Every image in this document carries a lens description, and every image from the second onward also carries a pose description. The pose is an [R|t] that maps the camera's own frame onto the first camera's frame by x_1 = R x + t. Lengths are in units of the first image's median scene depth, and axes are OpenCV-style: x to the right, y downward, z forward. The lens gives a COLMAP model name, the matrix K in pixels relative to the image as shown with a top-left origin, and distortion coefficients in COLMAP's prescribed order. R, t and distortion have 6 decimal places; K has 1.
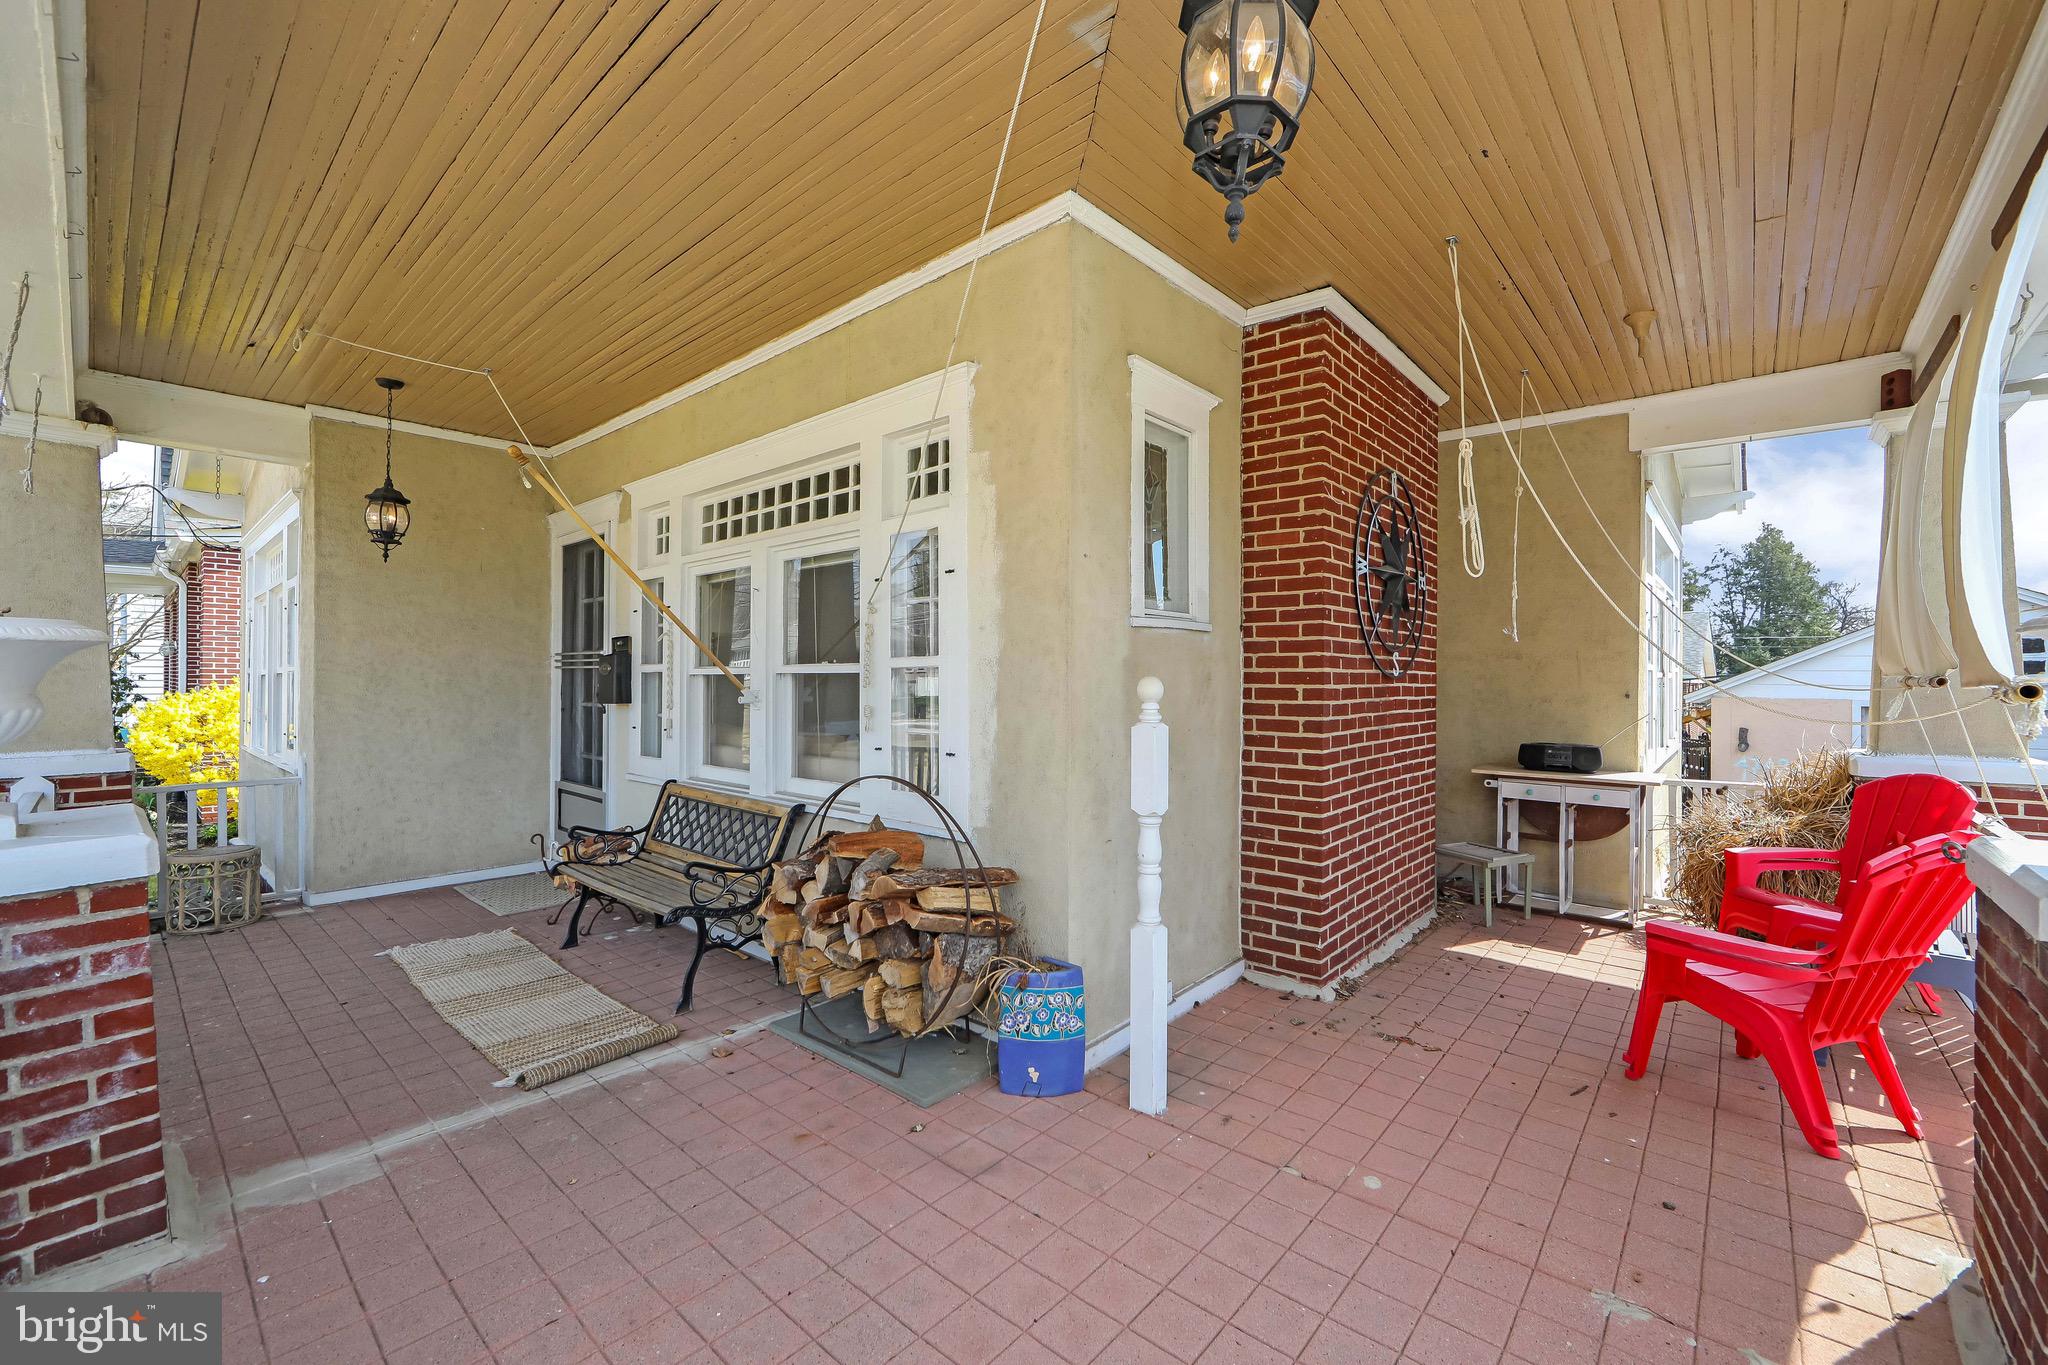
lens RADIAL K [[820.9, 0, 1025.2], [0, 820.9, 685.1], [0, 0, 1]] dist [-0.009503, 0.000278]
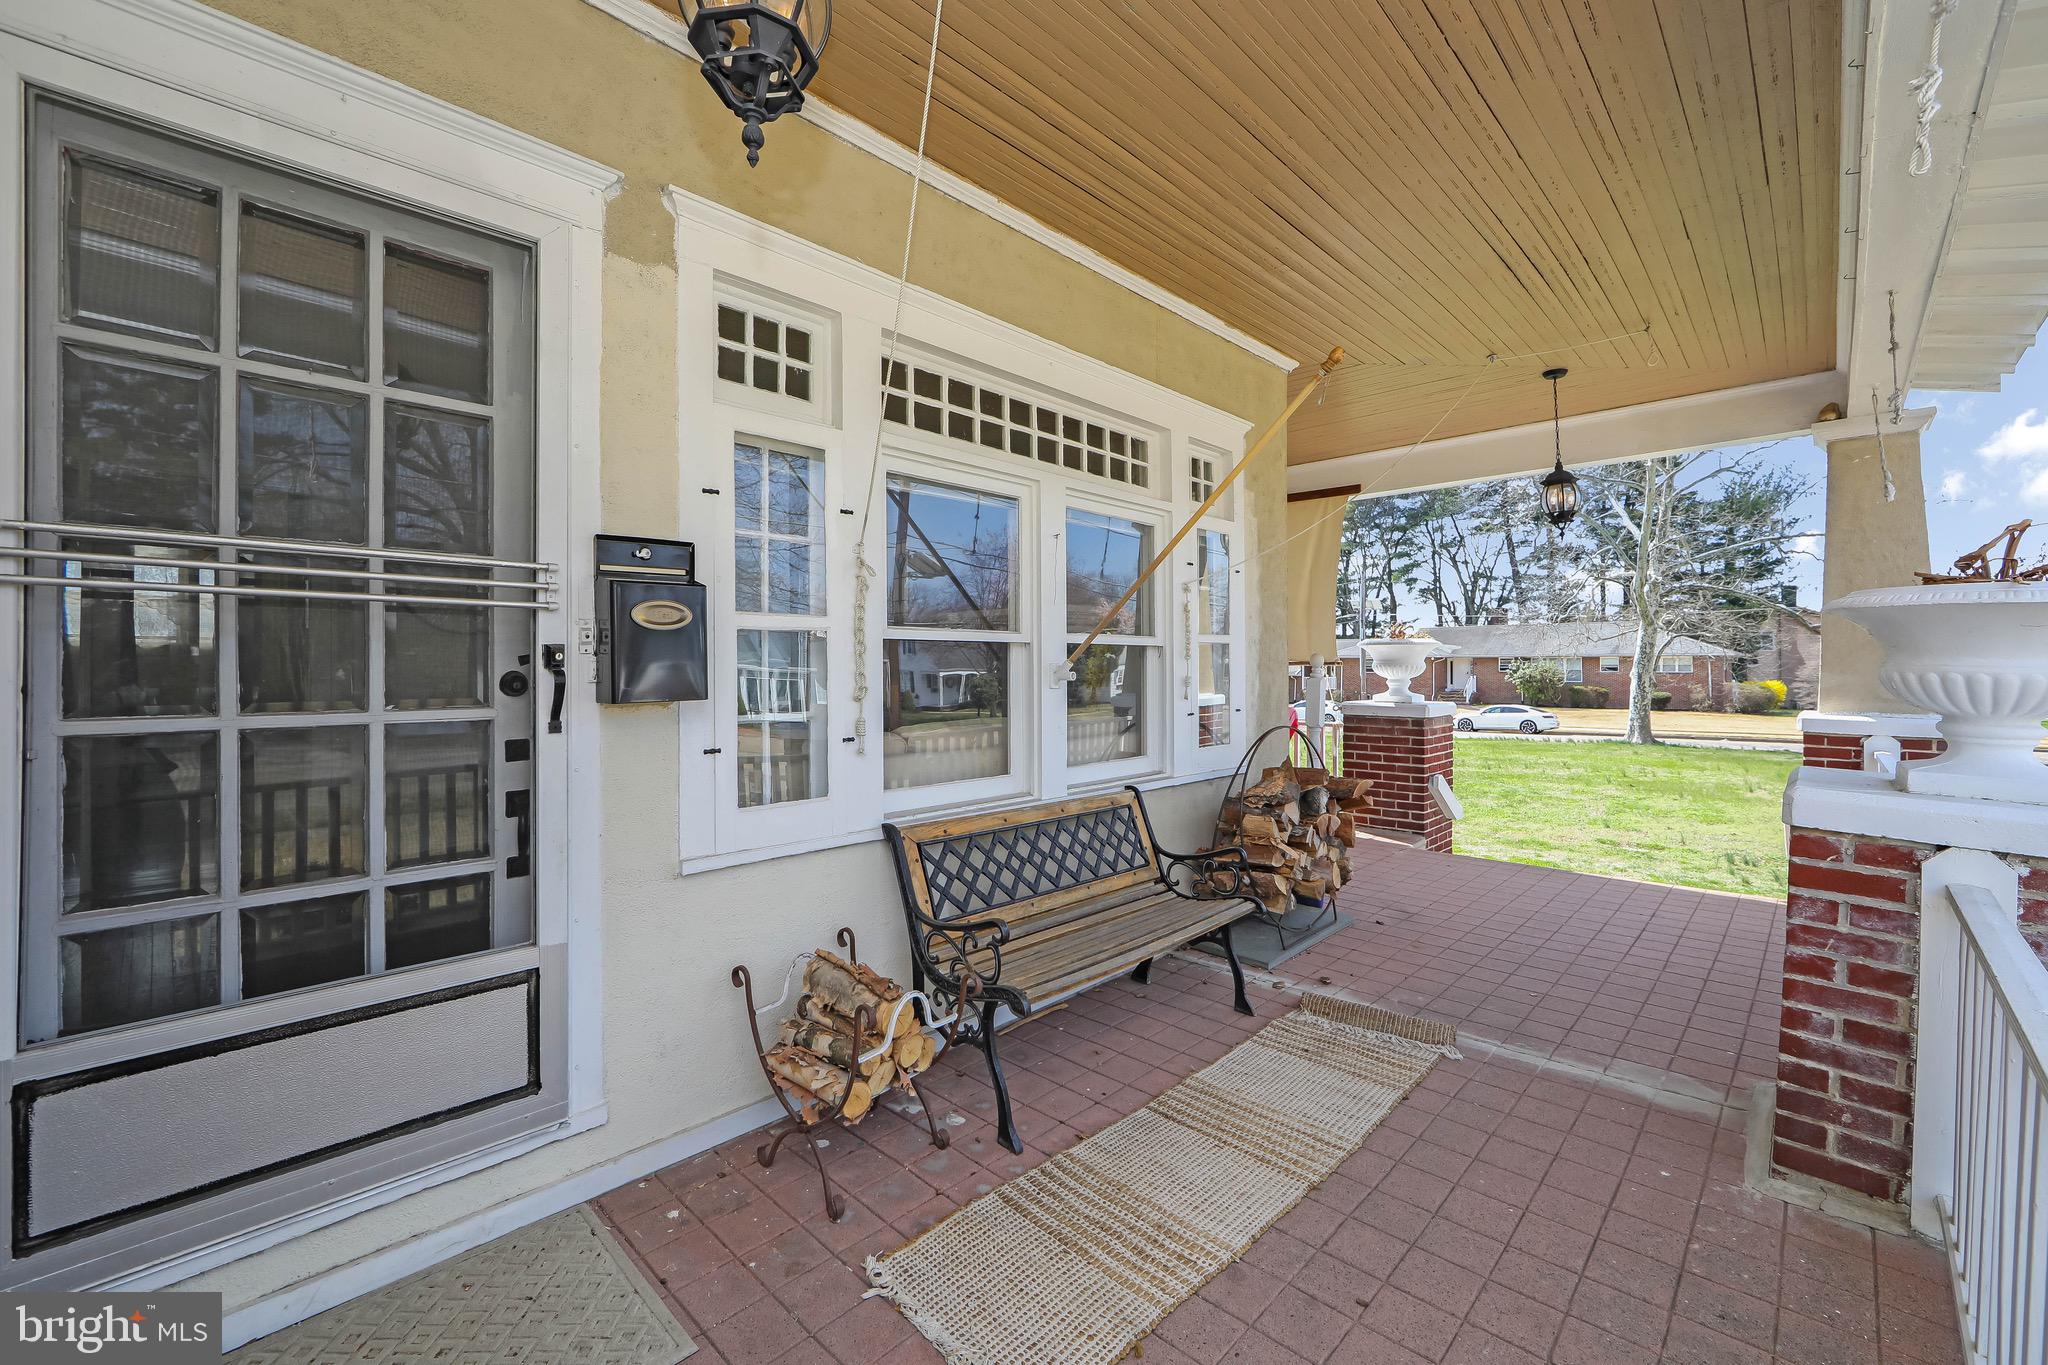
lens RADIAL K [[820.9, 0, 1024.2], [0, 820.9, 672.0], [0, 0, 1]] dist [-0.009503, 0.000278]
pose [[0.064241, -0.012381, 0.997858, -1.341801], [0.003257, 0.999920, 0.012196, 0.004957], [-0.997929, 0.002466, 0.064276, 1.177486]]
